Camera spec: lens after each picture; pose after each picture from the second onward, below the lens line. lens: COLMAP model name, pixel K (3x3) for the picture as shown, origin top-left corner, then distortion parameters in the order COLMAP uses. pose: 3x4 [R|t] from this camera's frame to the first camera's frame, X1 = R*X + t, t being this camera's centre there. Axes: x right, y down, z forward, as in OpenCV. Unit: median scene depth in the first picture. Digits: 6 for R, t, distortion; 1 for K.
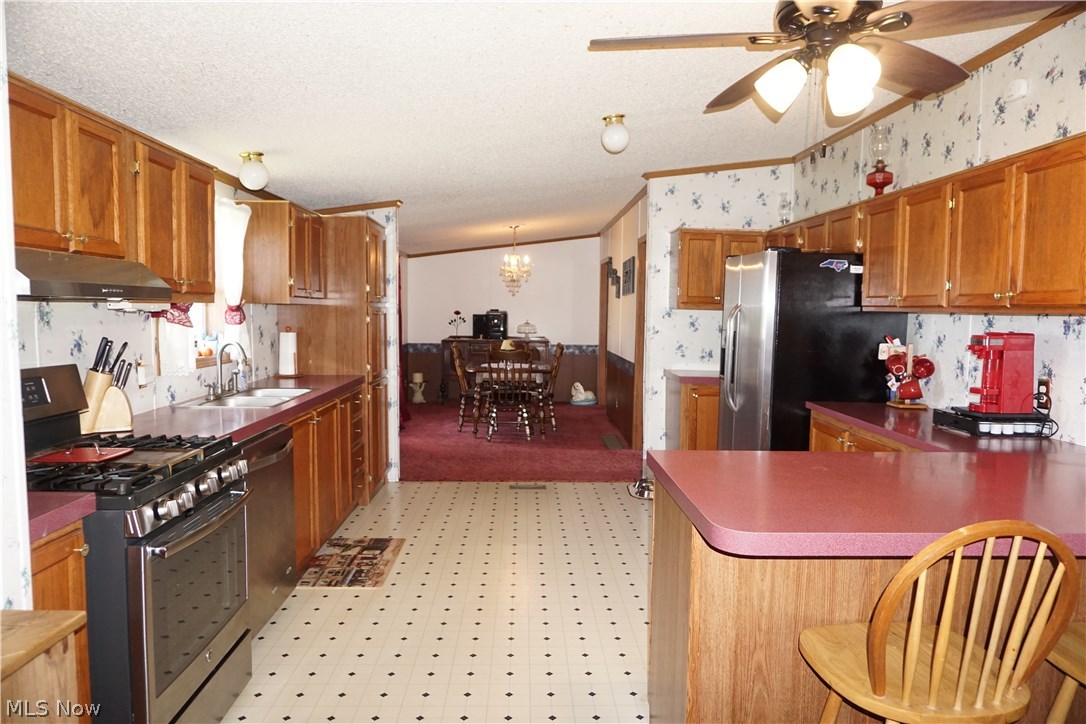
lens RADIAL K [[727.0, 0, 541.2], [0, 727.0, 364.4], [0, 0, 1]] dist [-0.051510, 0.028802]
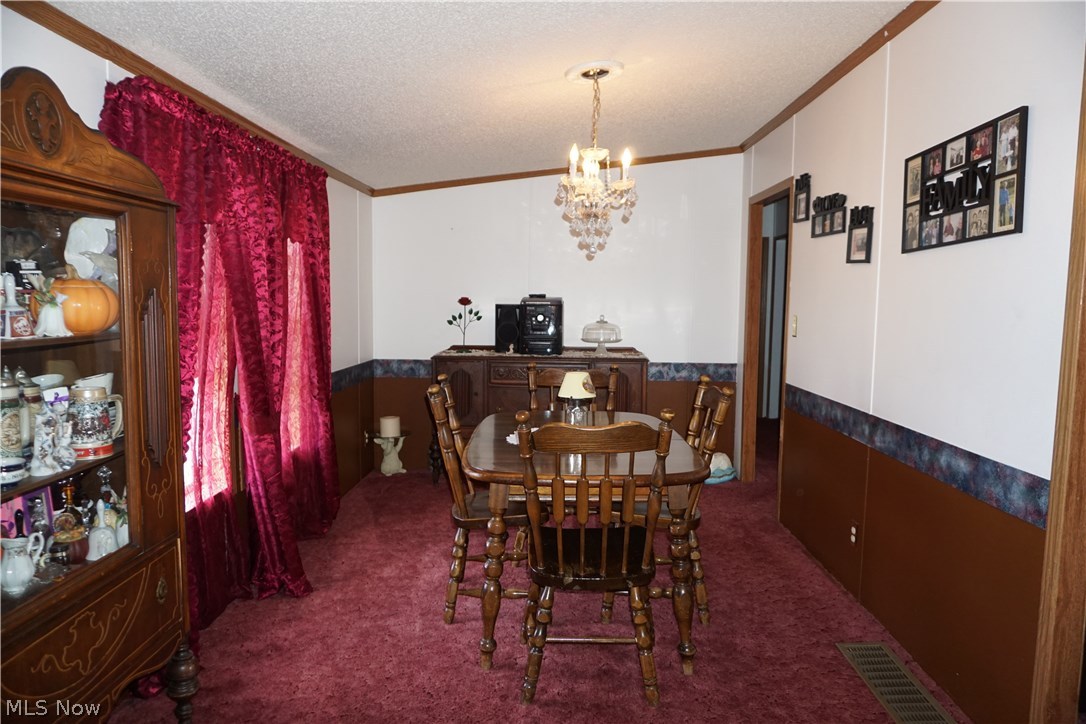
lens RADIAL K [[727.0, 0, 547.2], [0, 727.0, 362.2], [0, 0, 1]] dist [-0.051510, 0.028802]
pose [[0.999156, 0.001548, -0.041037, -0.095233], [-0.001069, 0.999931, 0.011677, -0.088966], [0.041052, -0.011623, 0.999089, 1.275800]]
